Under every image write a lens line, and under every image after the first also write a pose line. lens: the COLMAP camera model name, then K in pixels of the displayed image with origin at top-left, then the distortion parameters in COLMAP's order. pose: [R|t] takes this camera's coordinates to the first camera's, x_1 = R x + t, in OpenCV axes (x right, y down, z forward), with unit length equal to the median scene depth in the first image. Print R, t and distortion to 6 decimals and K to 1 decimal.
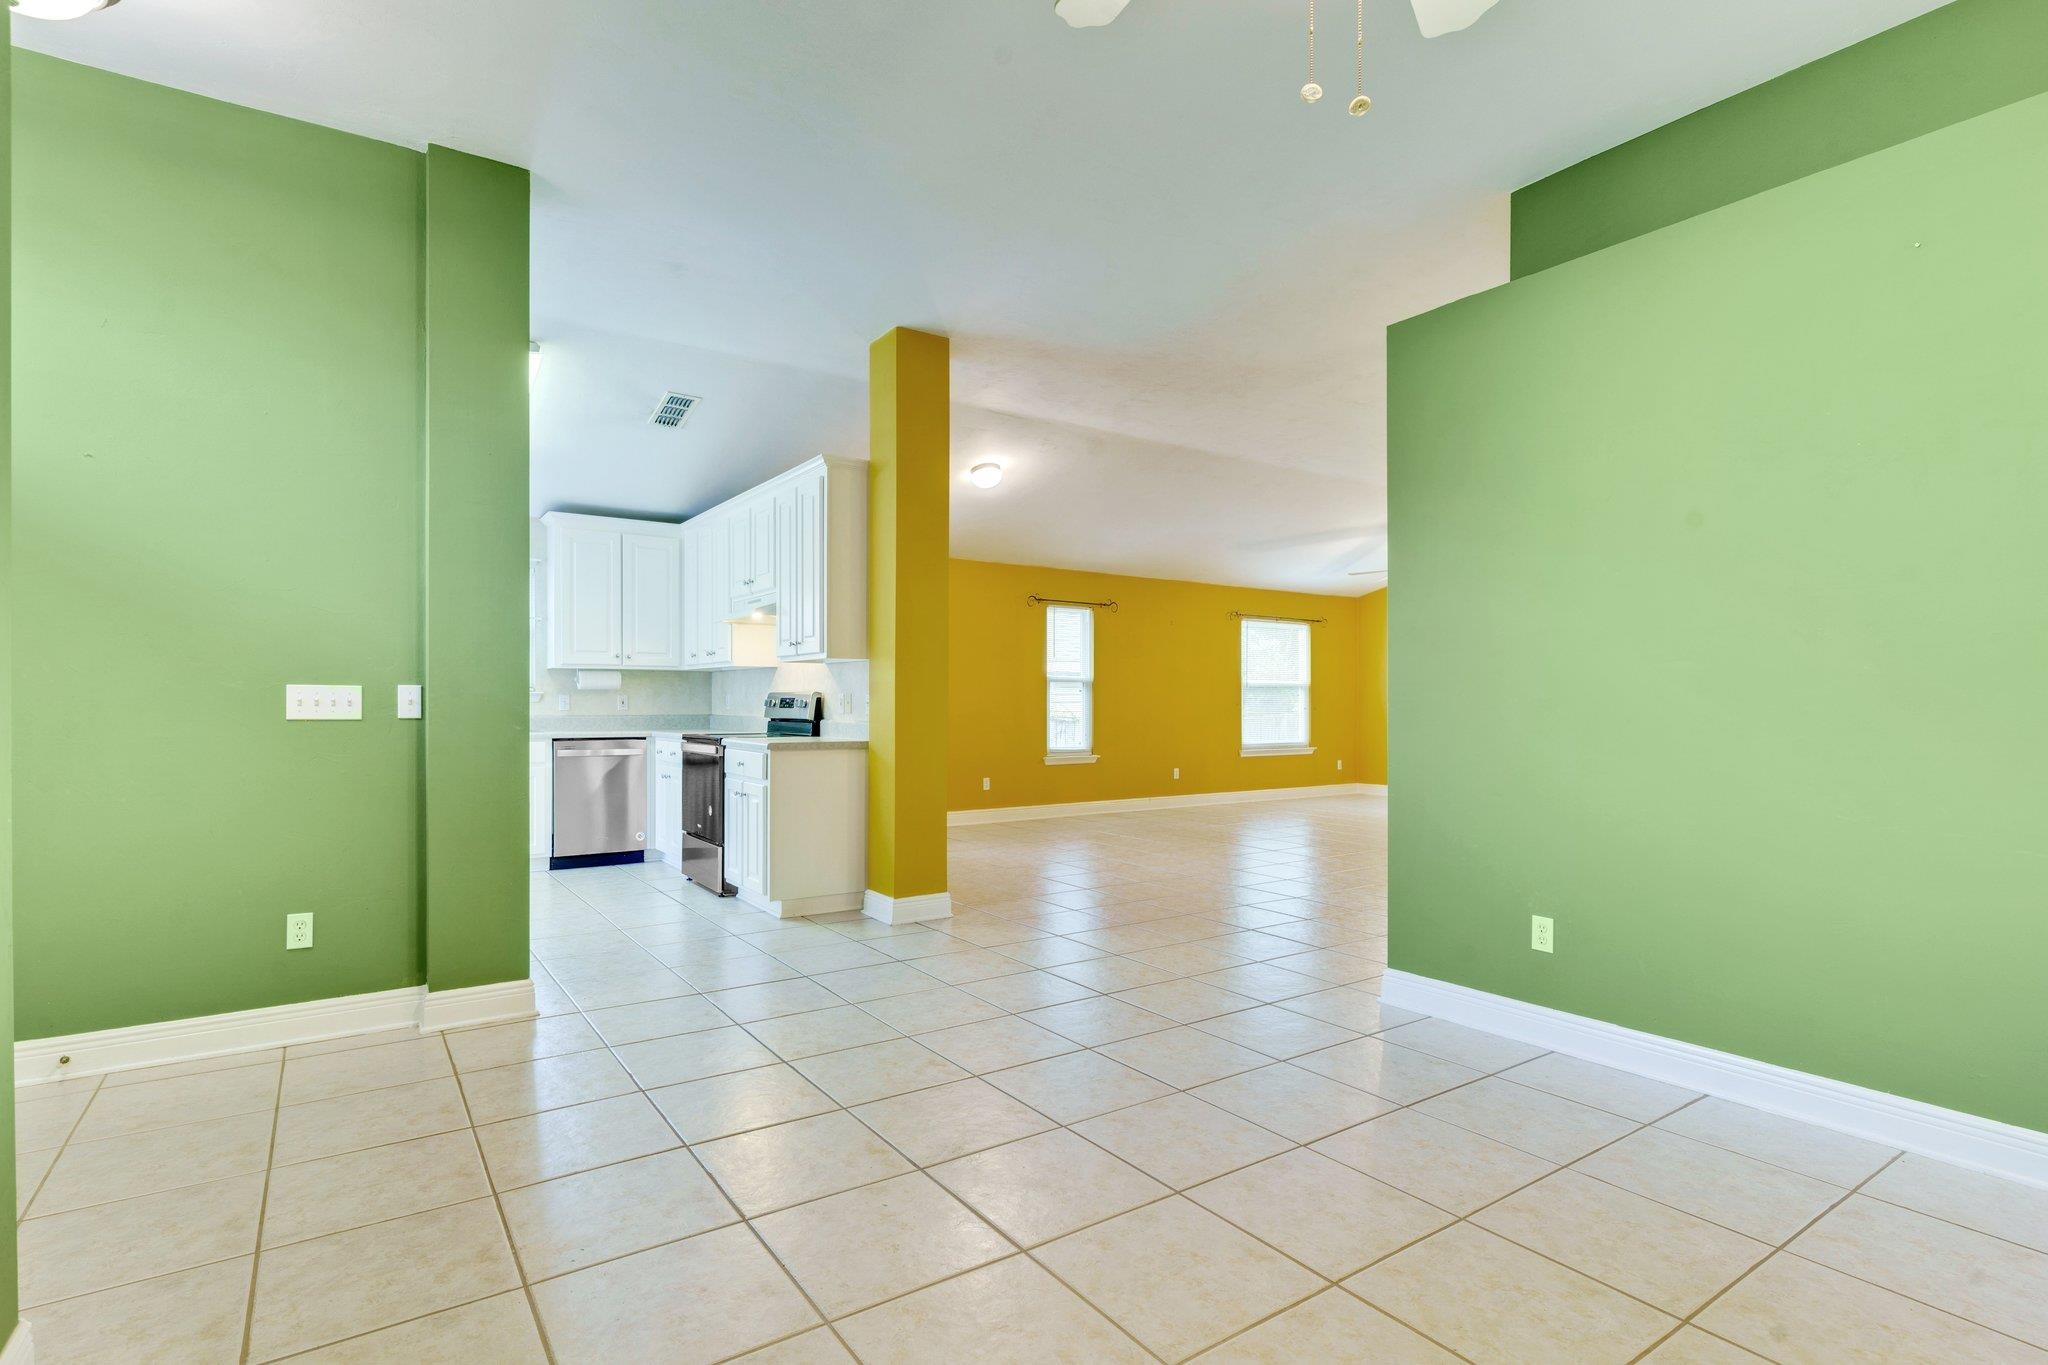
lens RADIAL K [[1001.2, 0, 1030.3], [0, 1001.2, 704.4], [0, 0, 1]] dist [0.001386, -0.000047]
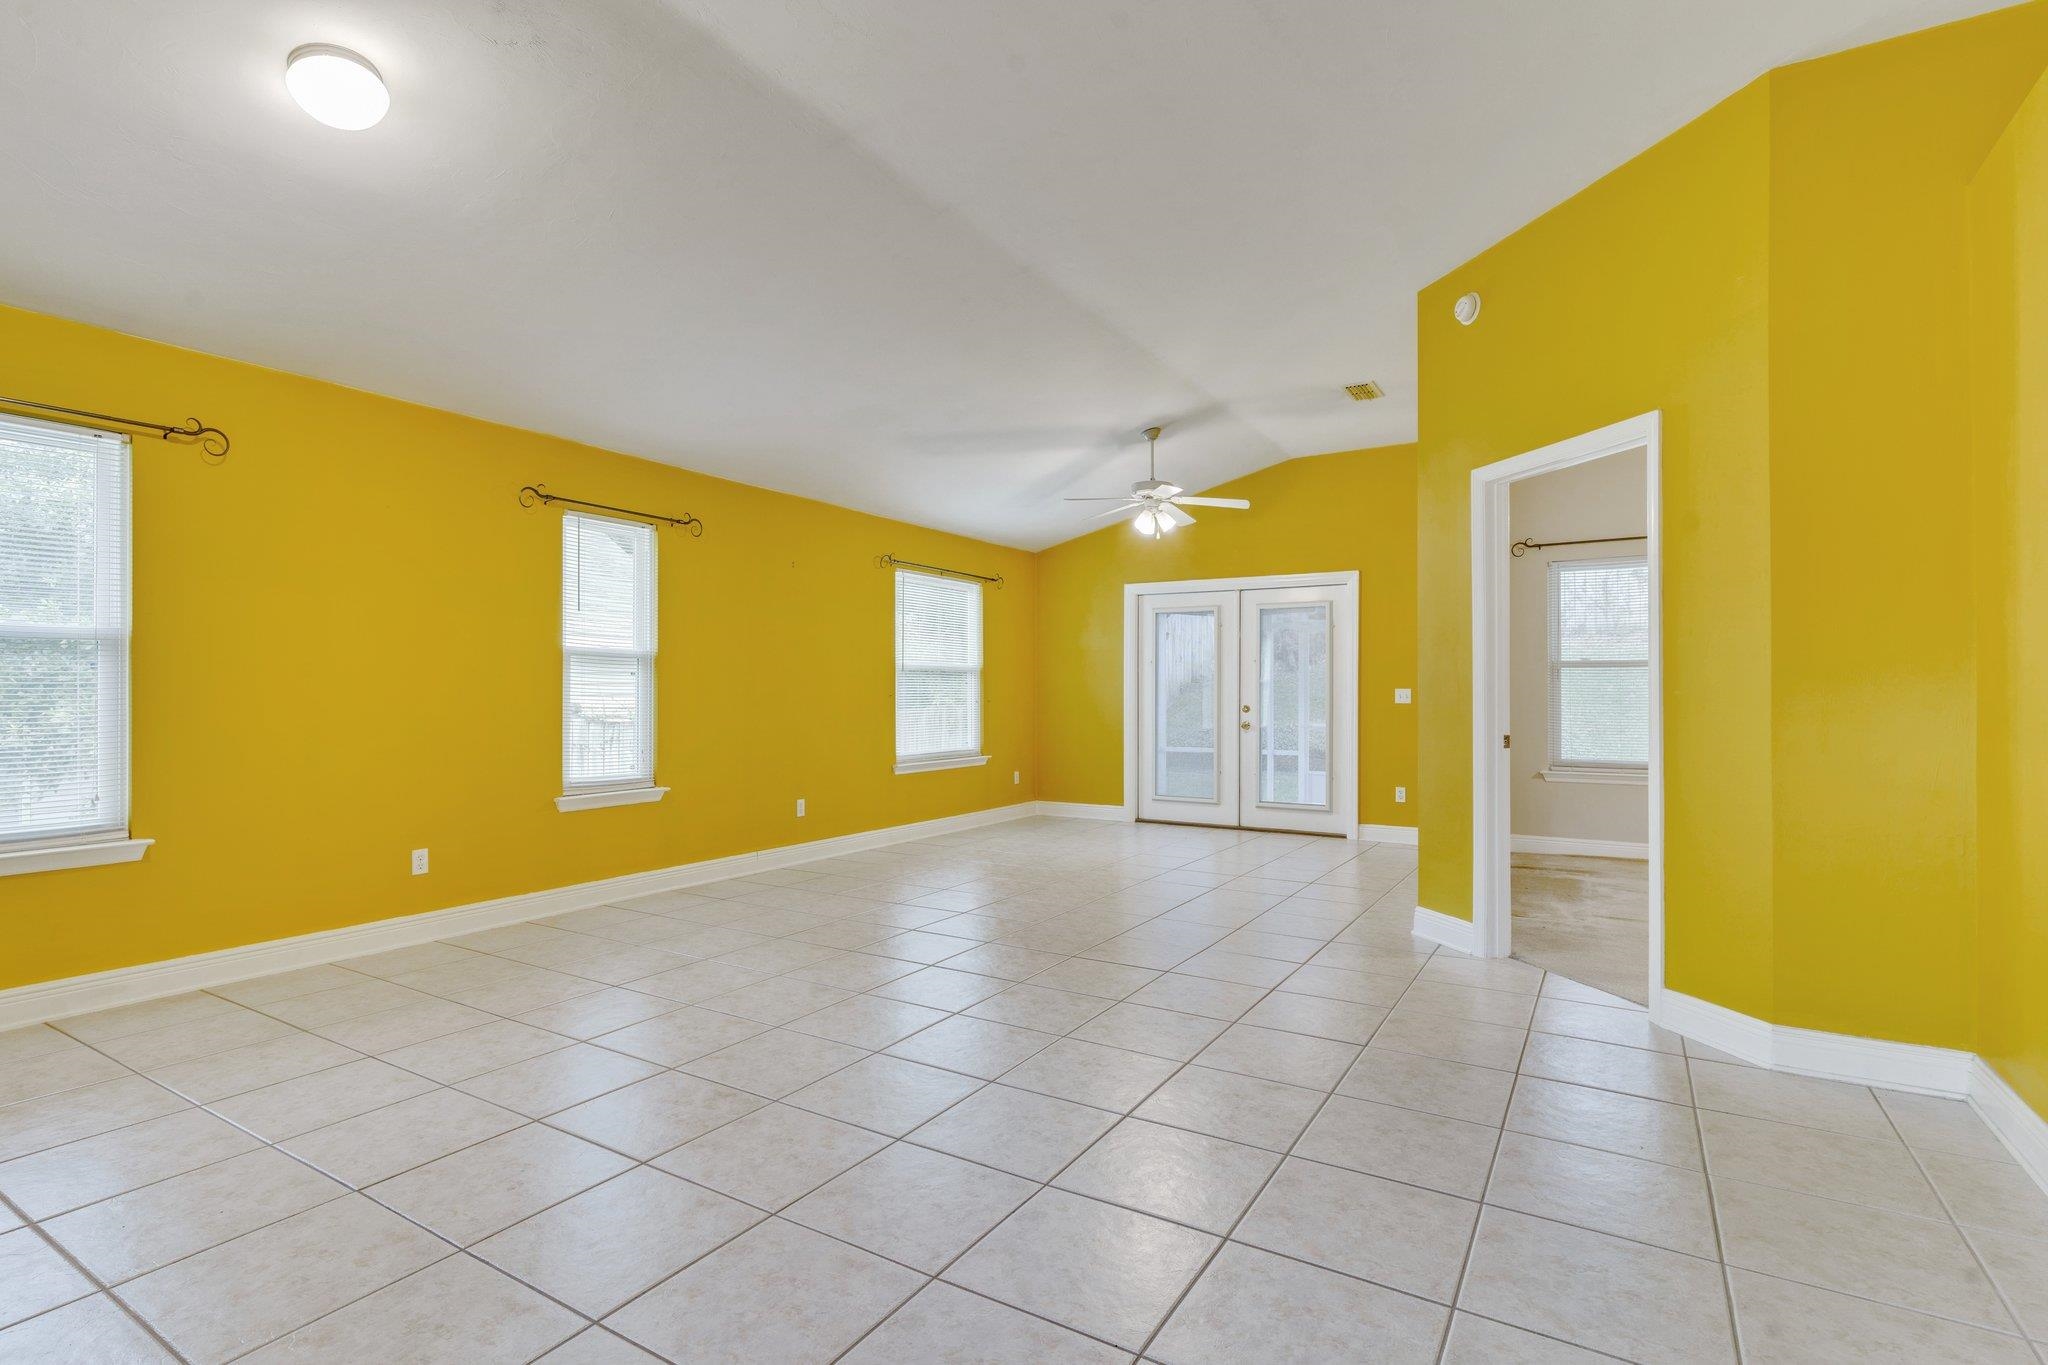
lens RADIAL K [[973.3, 0, 1023.1], [0, 973.3, 689.3], [0, 0, 1]] dist [0.000917, 0.000127]
pose [[0.920069, -0.003752, 0.391738, 0.047782], [0.006532, 0.999962, -0.005766, -0.000409], [-0.391702, 0.007864, 0.920059, 0.510768]]
